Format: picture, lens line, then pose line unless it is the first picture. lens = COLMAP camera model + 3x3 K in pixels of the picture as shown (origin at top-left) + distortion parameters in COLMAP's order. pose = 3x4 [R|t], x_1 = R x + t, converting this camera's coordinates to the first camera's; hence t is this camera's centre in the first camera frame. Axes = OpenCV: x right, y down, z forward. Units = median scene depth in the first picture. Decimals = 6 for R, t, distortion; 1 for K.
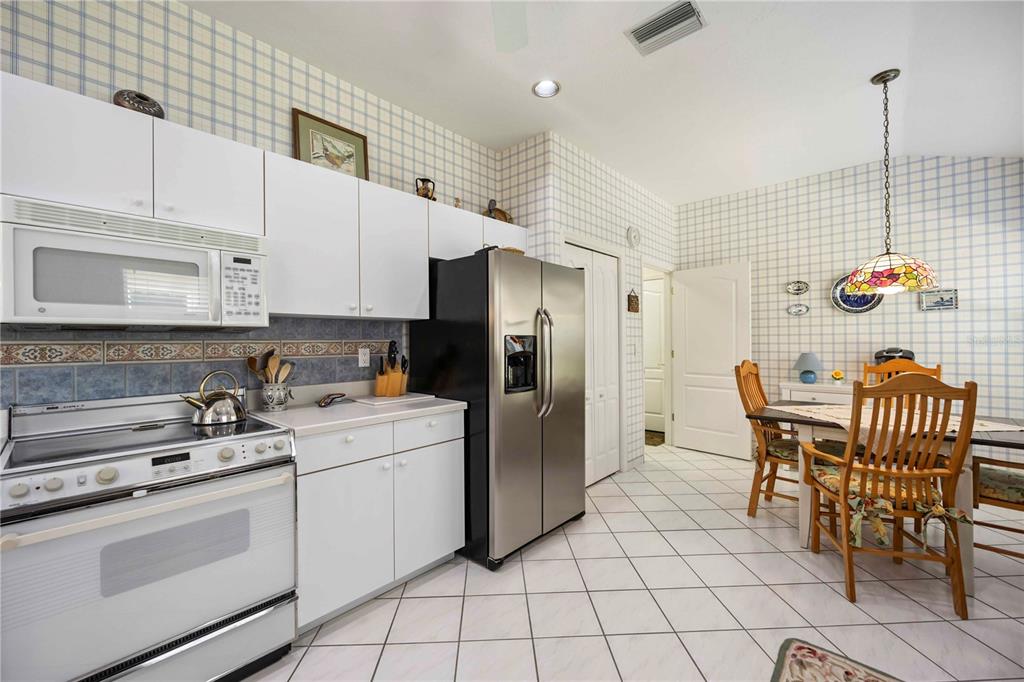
lens RADIAL K [[408.0, 0, 504.9], [0, 408.0, 340.6], [0, 0, 1]] dist [-0.005707, 0.000115]
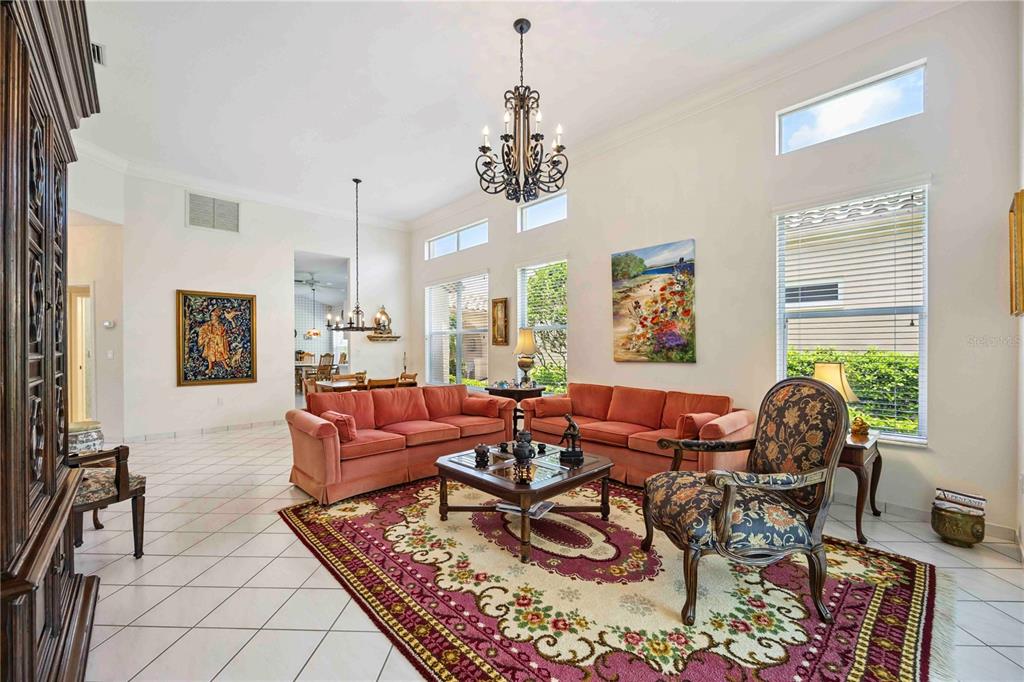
lens RADIAL K [[408.0, 0, 513.0], [0, 408.0, 344.8], [0, 0, 1]] dist [-0.005707, 0.000115]
pose [[0.074701, 0.015224, 0.997090, -3.340709], [-0.000122, 0.999884, -0.015257, 0.039080], [-0.997206, 0.001018, 0.074694, -1.509310]]
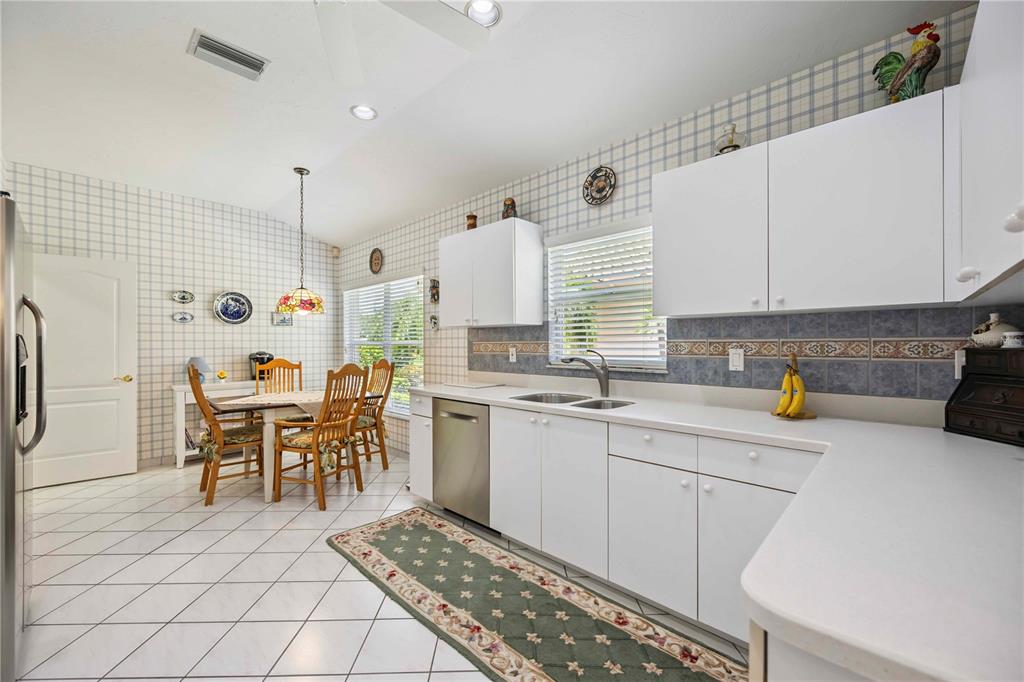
lens RADIAL K [[408.0, 0, 511.5], [0, 408.0, 344.7], [0, 0, 1]] dist [-0.005707, 0.000115]
pose [[0.023236, 0.006509, 0.999709, -0.552548], [0.002098, 0.999976, -0.006559, 0.008556], [-0.999728, 0.002250, 0.023222, 0.178776]]
